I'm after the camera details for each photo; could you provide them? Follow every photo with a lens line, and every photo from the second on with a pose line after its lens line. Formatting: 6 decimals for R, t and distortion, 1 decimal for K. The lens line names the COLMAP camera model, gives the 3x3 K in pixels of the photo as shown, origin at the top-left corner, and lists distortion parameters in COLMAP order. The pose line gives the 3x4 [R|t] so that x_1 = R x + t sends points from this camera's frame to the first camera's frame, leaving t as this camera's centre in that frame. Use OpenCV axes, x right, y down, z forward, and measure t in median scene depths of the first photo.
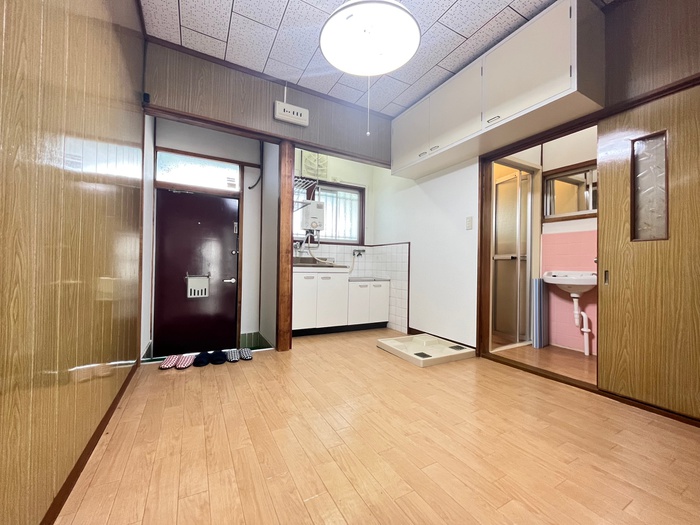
lens RADIAL K [[281.7, 0, 345.9], [0, 281.7, 262.3], [0, 0, 1]] dist [-0.002262, 0.000523]
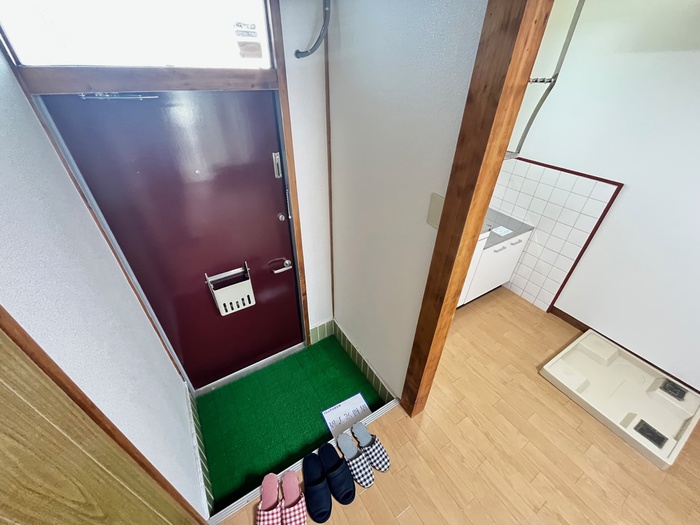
lens RADIAL K [[281.7, 0, 346.5], [0, 281.7, 262.3], [0, 0, 1]] dist [-0.002262, 0.000523]
pose [[0.997817, -0.041643, 0.051260, -0.309122], [0.004157, 0.814214, 0.580550, -0.257204], [-0.065912, -0.579069, 0.812610, 0.536596]]
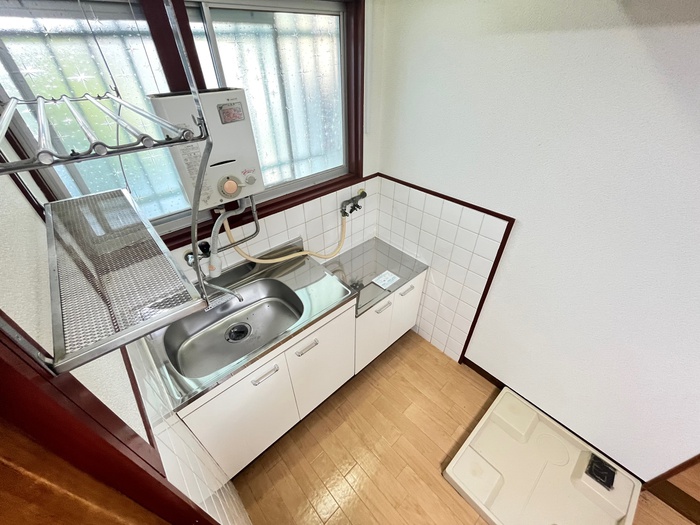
lens RADIAL K [[281.7, 0, 346.1], [0, 281.7, 261.5], [0, 0, 1]] dist [-0.002262, 0.000523]
pose [[0.970049, -0.177312, 0.166028, -0.060124], [0.040094, 0.791001, 0.610500, -0.266574], [-0.239577, -0.585559, 0.774419, 0.734918]]
